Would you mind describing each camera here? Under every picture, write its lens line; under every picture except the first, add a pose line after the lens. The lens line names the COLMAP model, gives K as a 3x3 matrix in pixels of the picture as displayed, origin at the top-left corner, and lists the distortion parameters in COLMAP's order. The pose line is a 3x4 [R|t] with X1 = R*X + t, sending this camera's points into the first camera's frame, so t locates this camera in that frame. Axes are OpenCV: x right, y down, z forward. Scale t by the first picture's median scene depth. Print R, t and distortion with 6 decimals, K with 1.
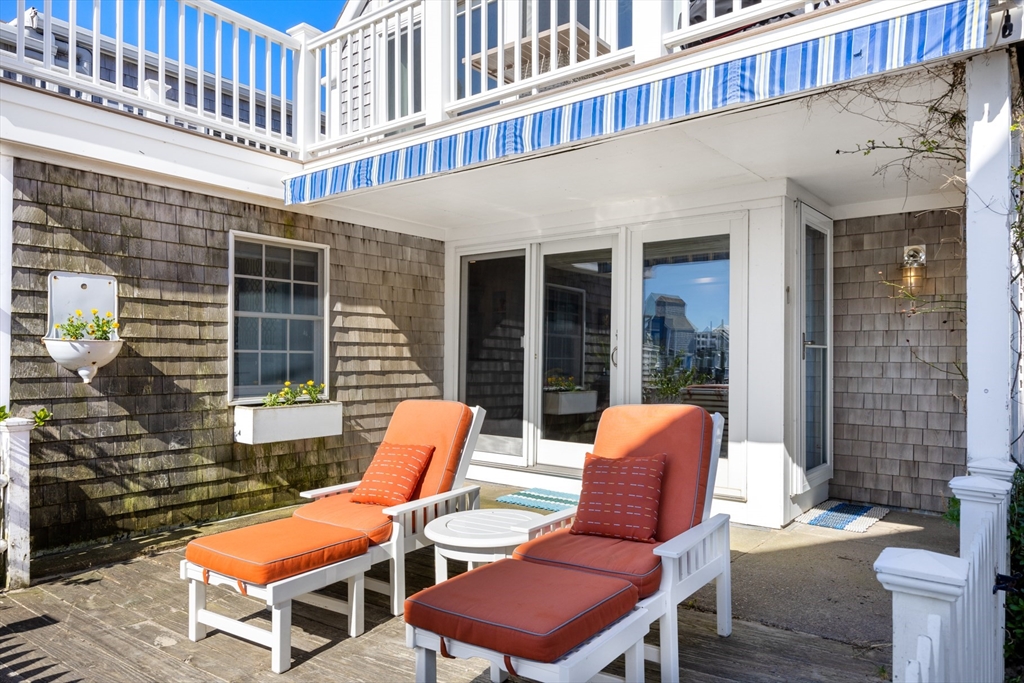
lens RADIAL K [[658.2, 0, 511.5], [0, 658.2, 348.2], [0, 0, 1]] dist [0.009007, 0.001449]
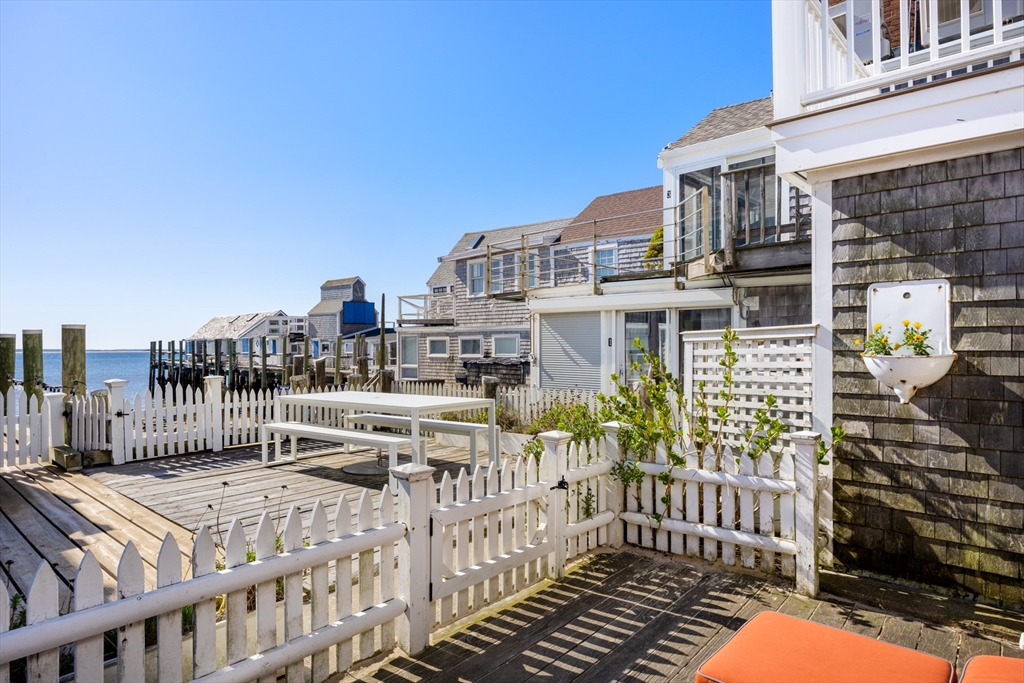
lens RADIAL K [[584.1, 0, 514.3], [0, 584.1, 340.5], [0, 0, 1]] dist [-0.001624, -0.000117]
pose [[-0.074187, -0.021076, -0.997022, 0.186289], [0.008641, 0.999726, -0.021776, -0.019698], [0.997207, -0.010230, -0.073985, 0.531326]]
